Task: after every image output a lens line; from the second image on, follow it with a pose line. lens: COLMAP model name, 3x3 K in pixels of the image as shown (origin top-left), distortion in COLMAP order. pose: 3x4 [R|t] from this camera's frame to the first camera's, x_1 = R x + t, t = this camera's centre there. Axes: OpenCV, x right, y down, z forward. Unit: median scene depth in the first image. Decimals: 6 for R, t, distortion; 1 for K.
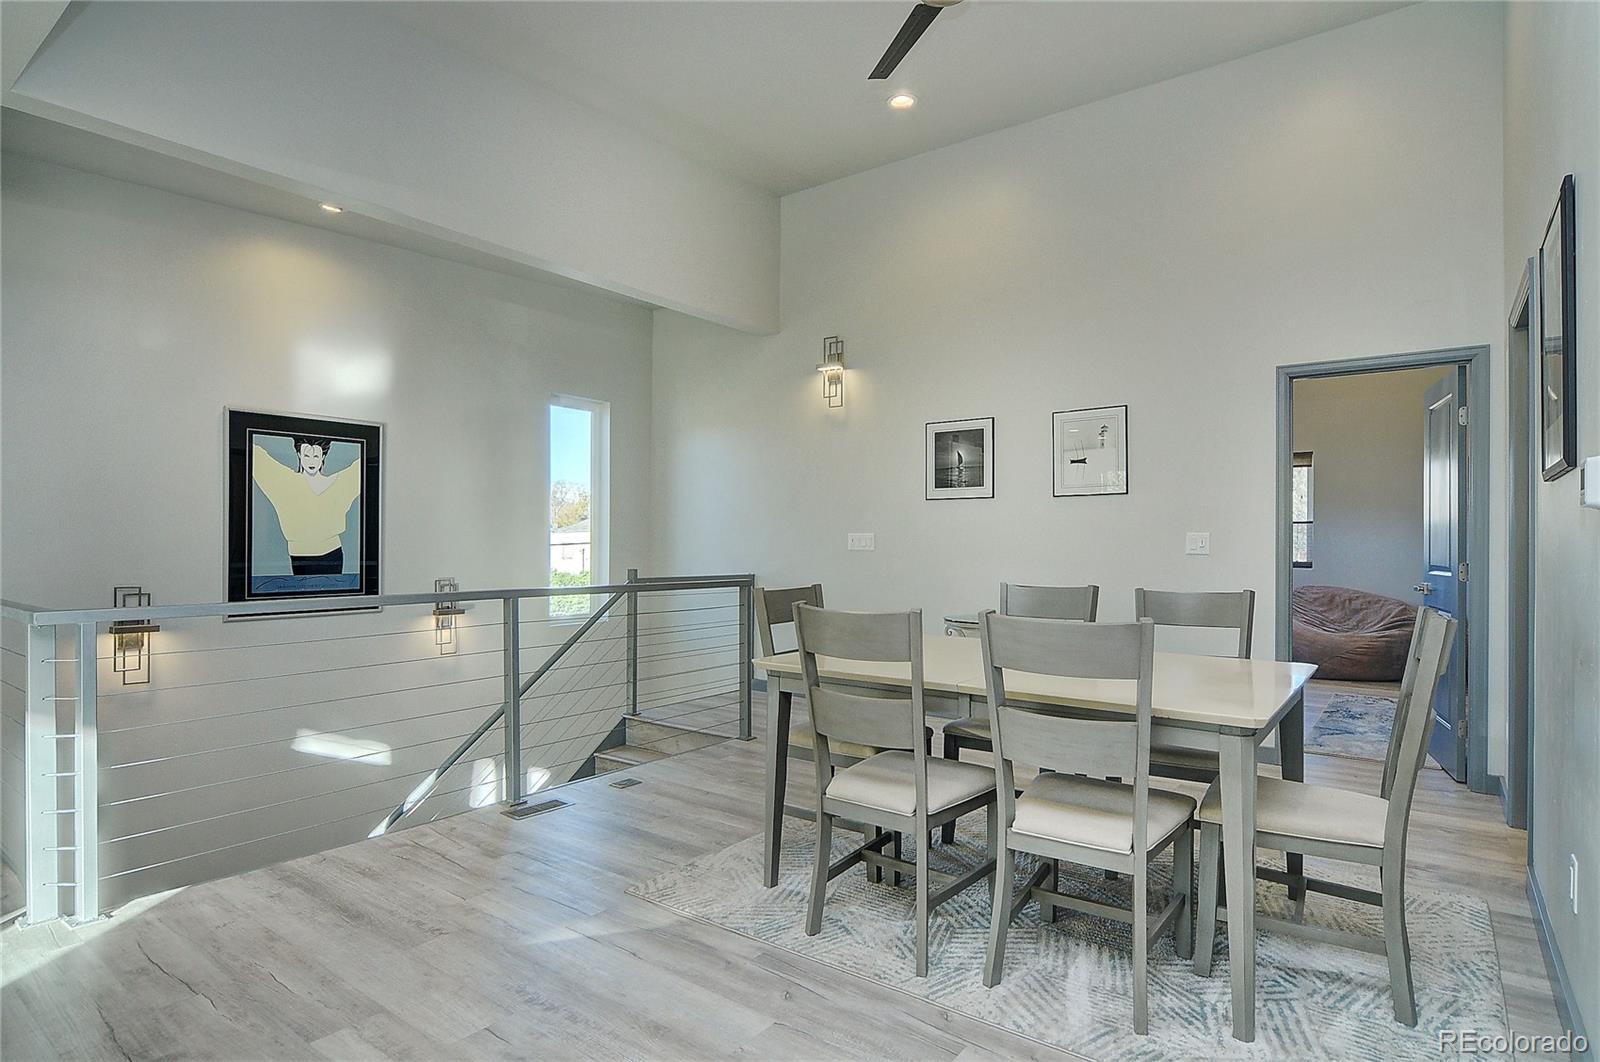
lens RADIAL K [[839.2, 0, 798.4], [0, 839.2, 537.6], [0, 0, 1]] dist [-0.006719, -0.001509]
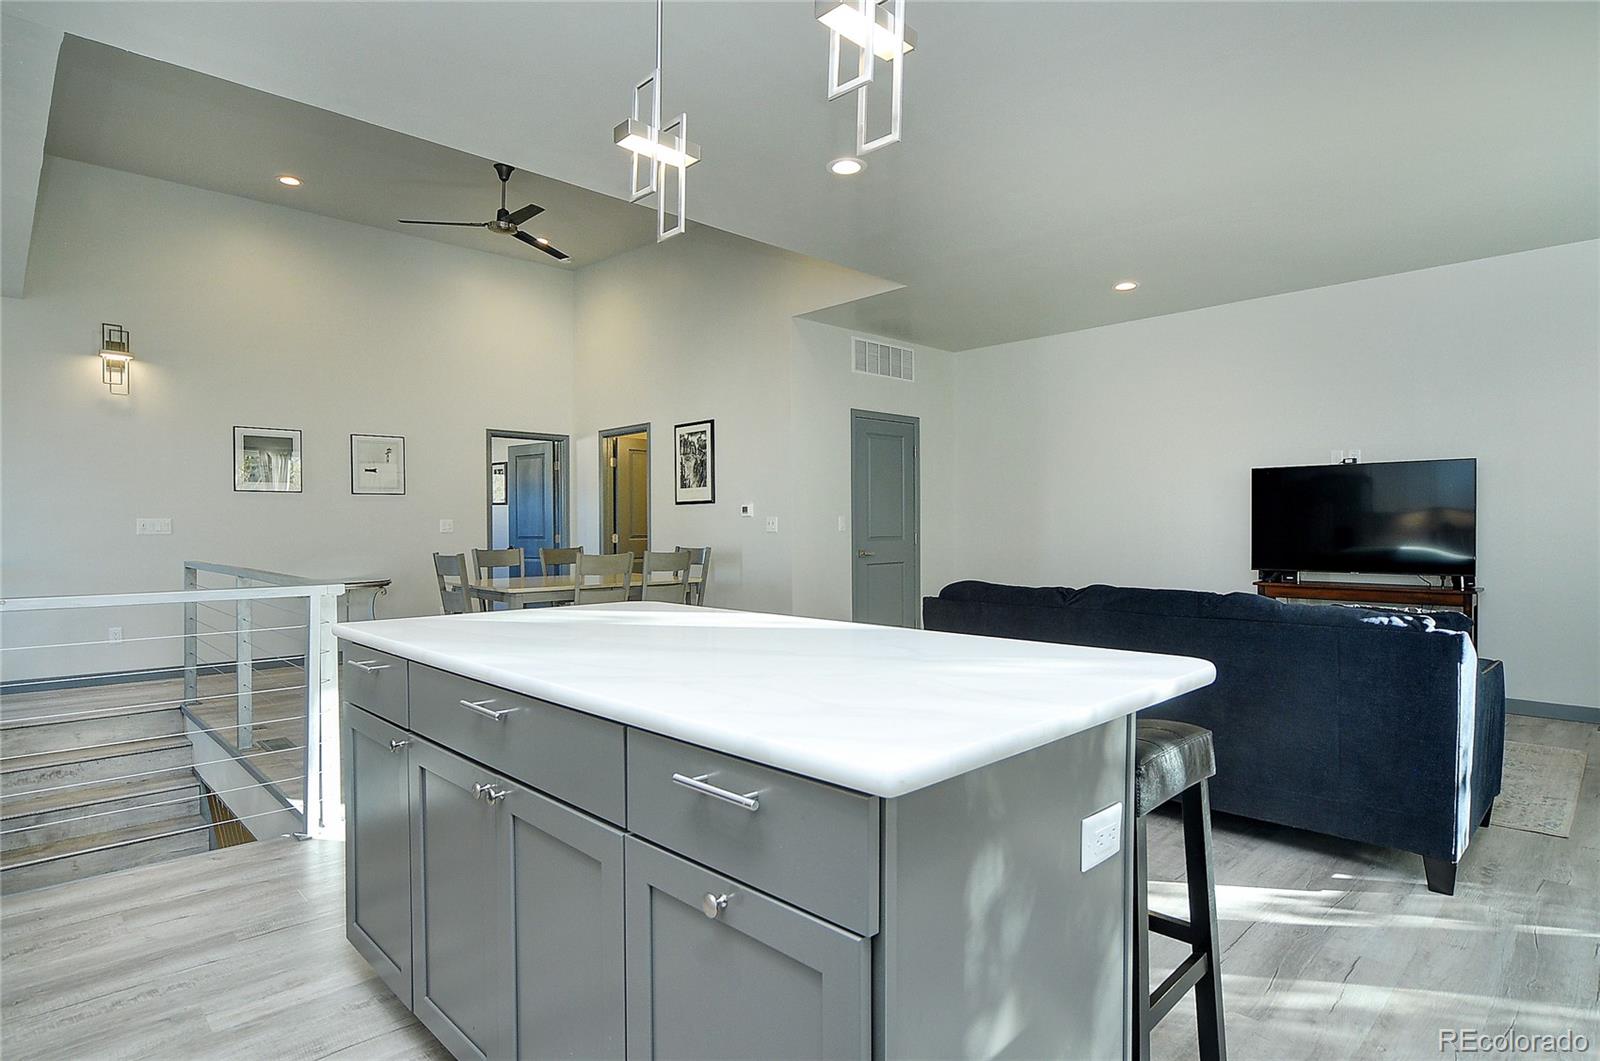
lens RADIAL K [[839.2, 0, 798.4], [0, 839.2, 537.1], [0, 0, 1]] dist [-0.006719, -0.001509]
pose [[0.149837, -0.021855, 0.988469, -0.981150], [0.000094, 0.999756, 0.022090, -0.005957], [-0.988711, -0.003217, 0.149803, 0.036811]]
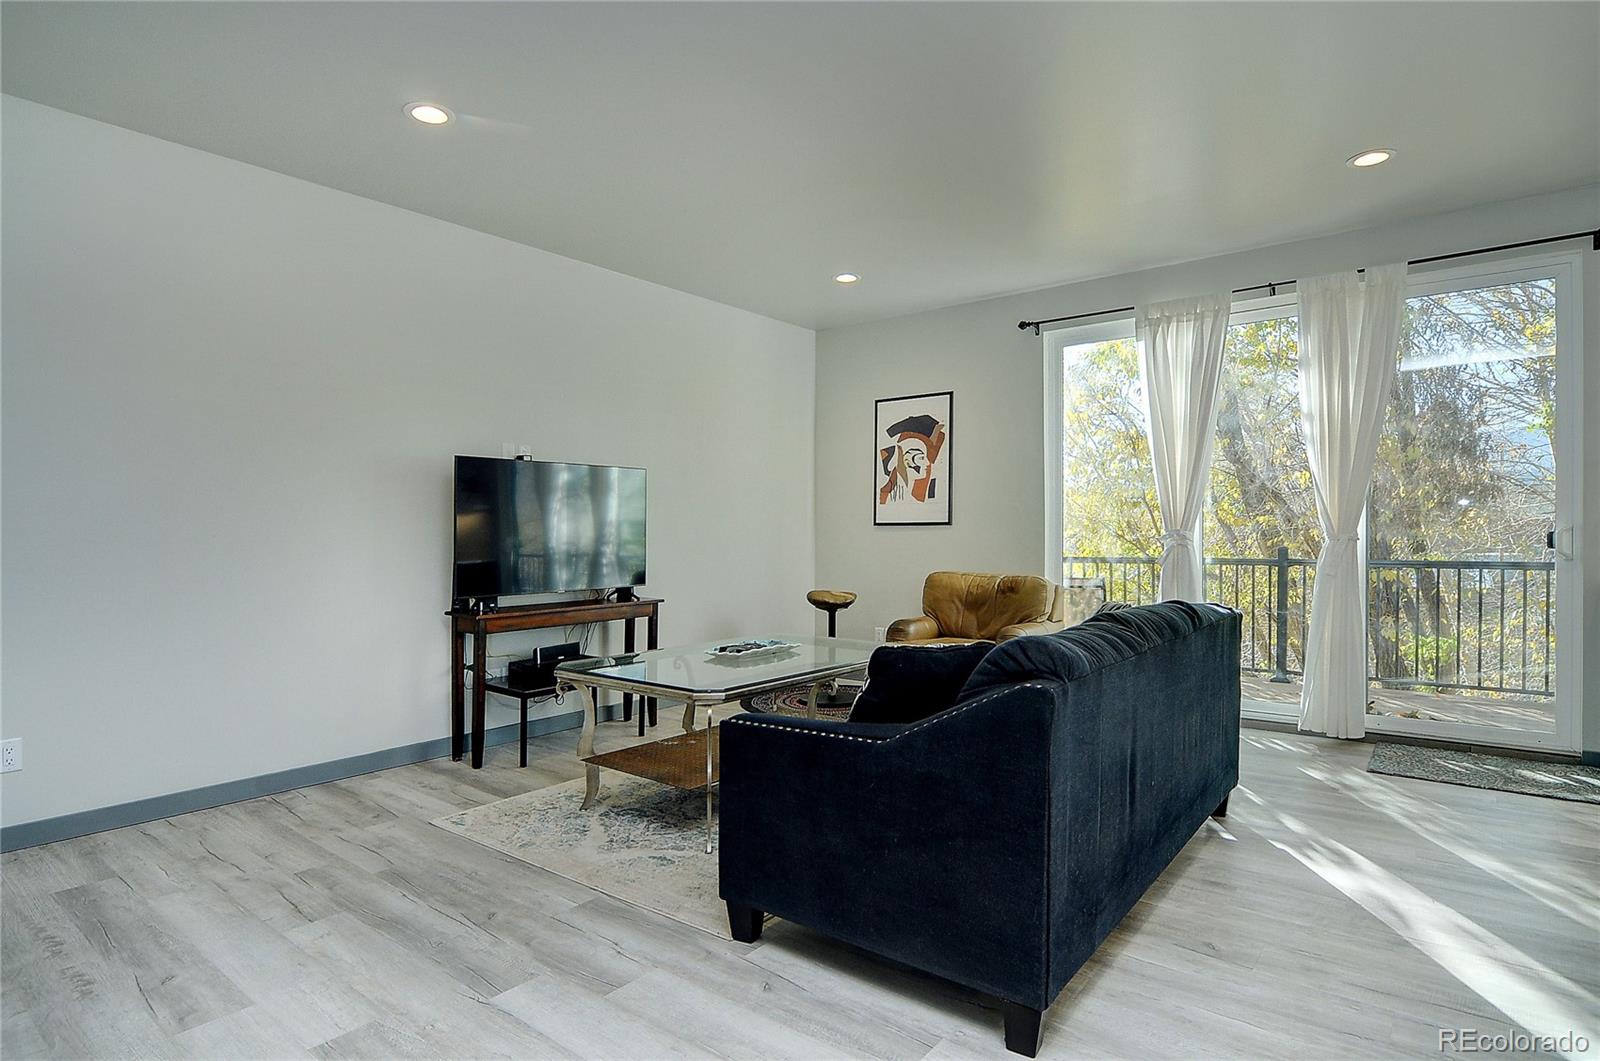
lens RADIAL K [[853.3, 0, 825.0], [0, 853.3, 536.6], [0, 0, 1]] dist [-0.003241, -0.001319]
pose [[-0.999835, -0.000314, 0.018136, -0.134181], [-0.000273, 0.999998, 0.002215, 0.000948], [-0.018136, 0.002209, -0.999833, 0.397917]]
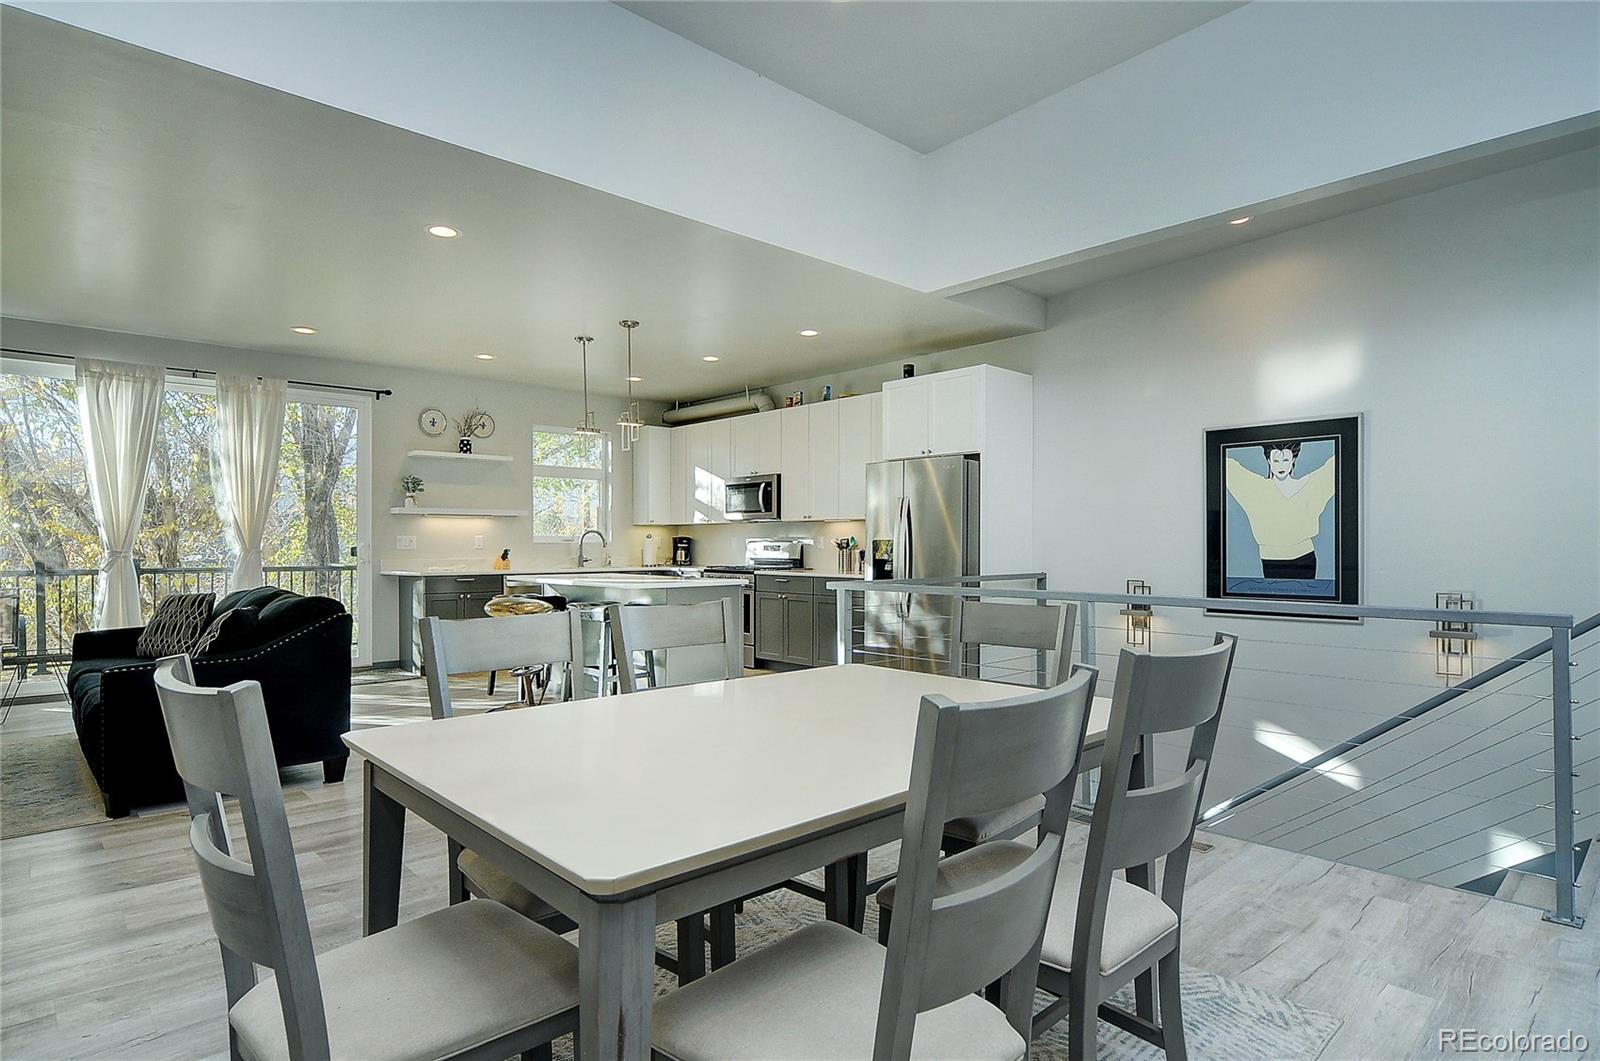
lens RADIAL K [[853.3, 0, 825.0], [0, 853.3, 536.6], [0, 0, 1]] dist [-0.003241, -0.001319]
pose [[-0.154201, -0.016051, -0.987909, 0.510731], [0.005067, 0.999842, -0.017036, 0.008683], [0.988026, -0.007633, -0.154096, 0.607409]]
